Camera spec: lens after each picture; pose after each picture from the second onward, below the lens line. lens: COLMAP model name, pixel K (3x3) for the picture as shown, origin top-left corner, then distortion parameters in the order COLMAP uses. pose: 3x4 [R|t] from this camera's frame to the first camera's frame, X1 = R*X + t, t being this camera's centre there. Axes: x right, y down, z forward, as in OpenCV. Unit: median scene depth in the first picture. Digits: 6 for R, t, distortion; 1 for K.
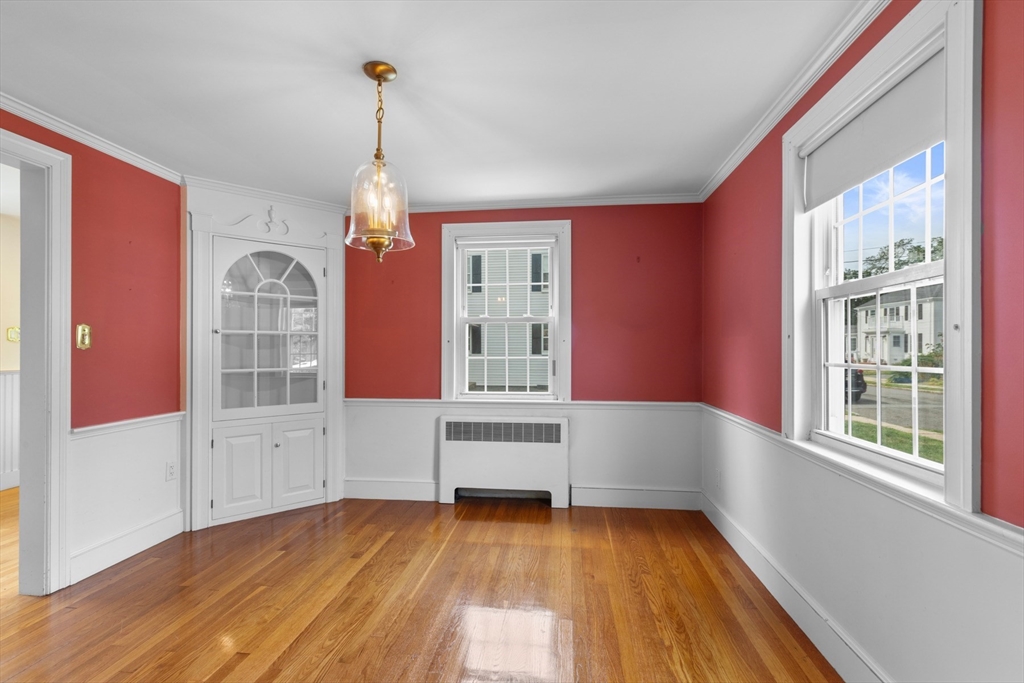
lens RADIAL K [[470.5, 0, 510.3], [0, 470.5, 347.0], [0, 0, 1]] dist [0.000549, 0.000165]
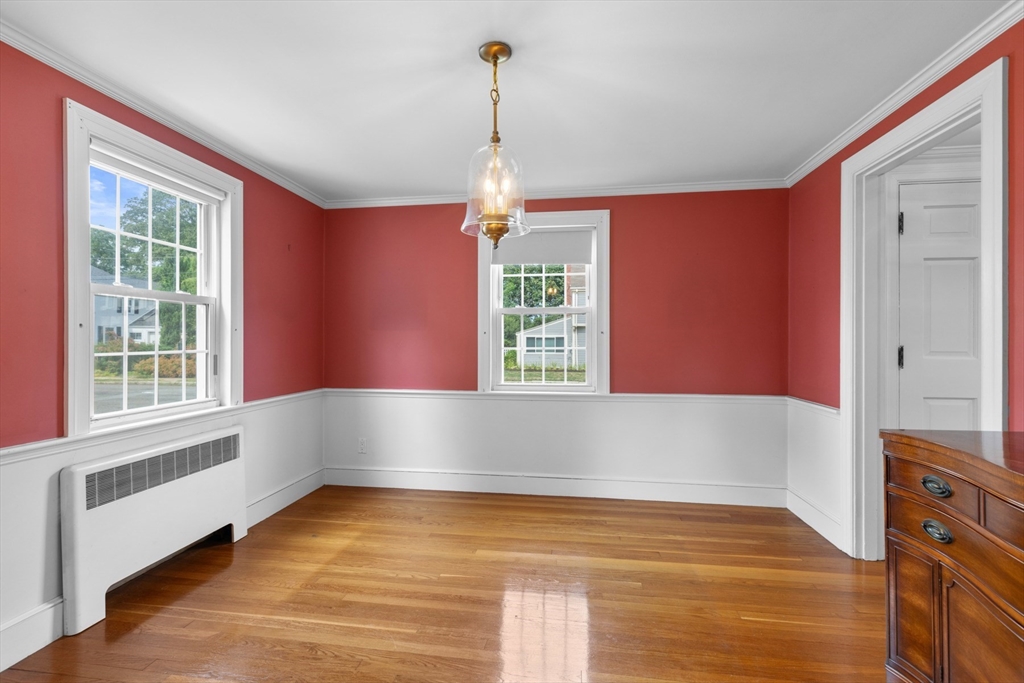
lens RADIAL K [[474.7, 0, 512.0], [0, 474.7, 341.5], [0, 0, 1]] dist [-0.000679, 0.000041]
pose [[0.014958, -0.001456, 0.999887, -0.688313], [-0.004779, 0.999987, 0.001527, 0.003388], [-0.999877, -0.004801, 0.014951, 0.522842]]
